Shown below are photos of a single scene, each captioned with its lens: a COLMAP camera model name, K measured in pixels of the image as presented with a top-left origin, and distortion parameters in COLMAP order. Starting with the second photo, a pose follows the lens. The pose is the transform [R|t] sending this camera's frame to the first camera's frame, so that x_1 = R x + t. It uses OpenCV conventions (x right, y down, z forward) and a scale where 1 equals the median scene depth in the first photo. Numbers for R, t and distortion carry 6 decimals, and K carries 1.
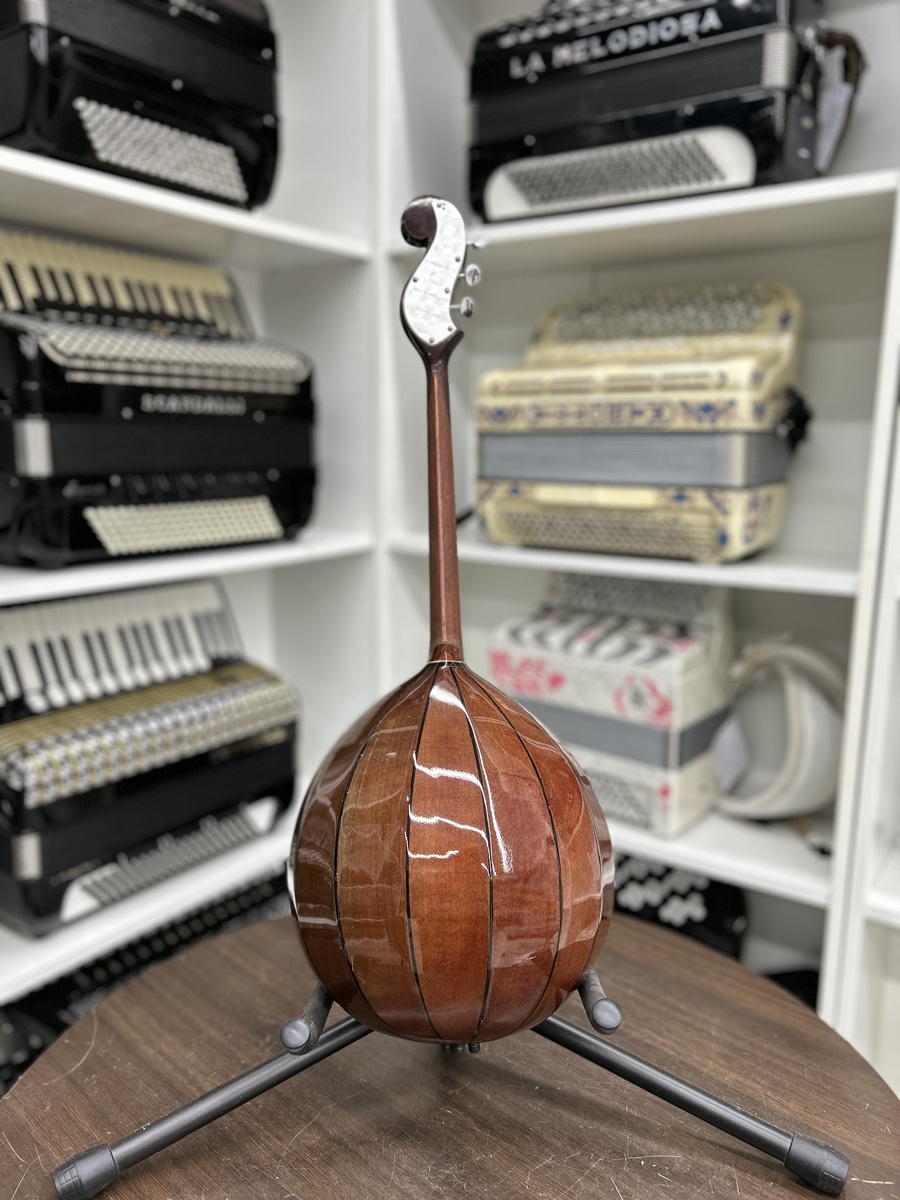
lens RADIAL K [[906.8, 0, 452.1], [0, 906.8, 606.0], [0, 0, 1]] dist [0.031288, -0.041663]
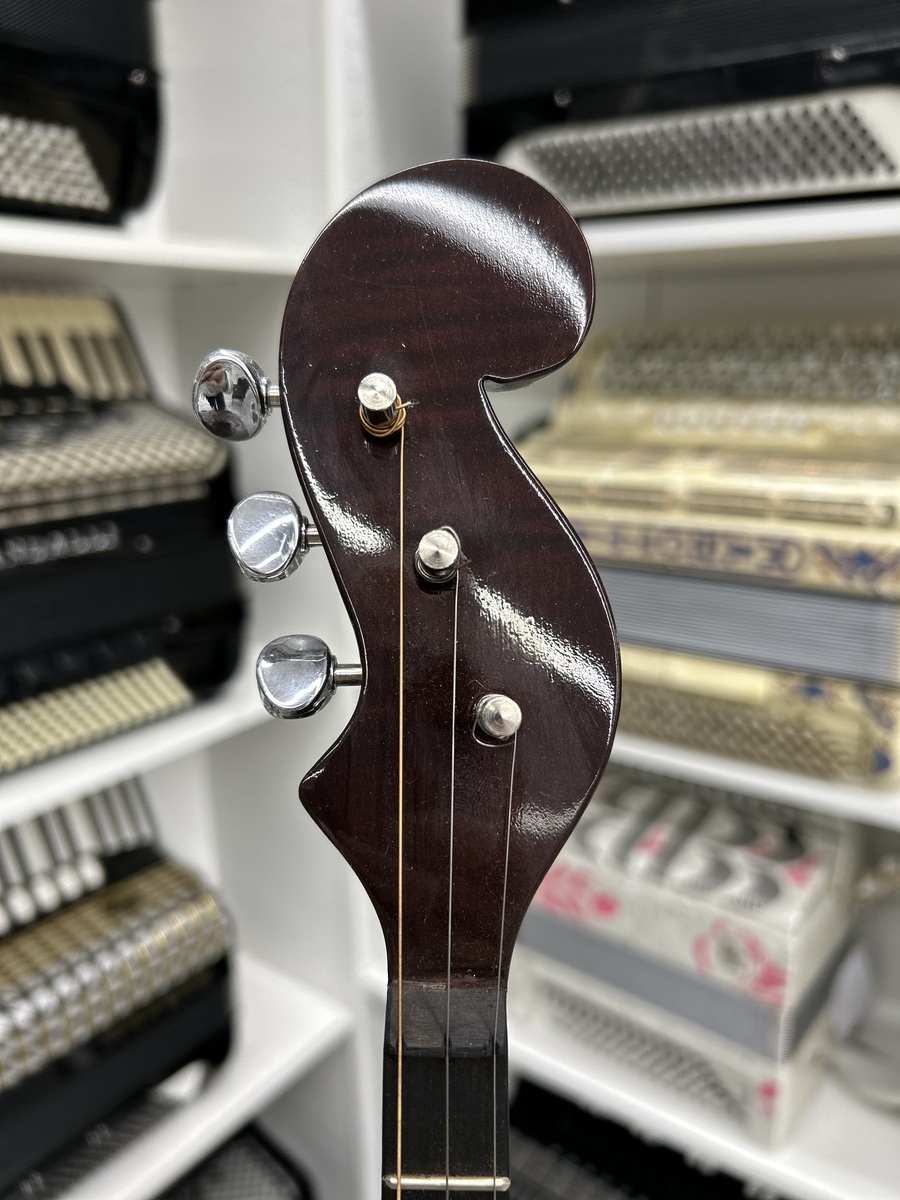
lens RADIAL K [[945.1, 0, 449.0], [0, 945.1, 600.7], [0, 0, 1]] dist [-0.010820, -0.007608]
pose [[0.999825, -0.015046, -0.011158, 0.010726], [0.015757, 0.997650, 0.066676, -0.223050], [0.010129, -0.066840, 0.997712, 0.350270]]
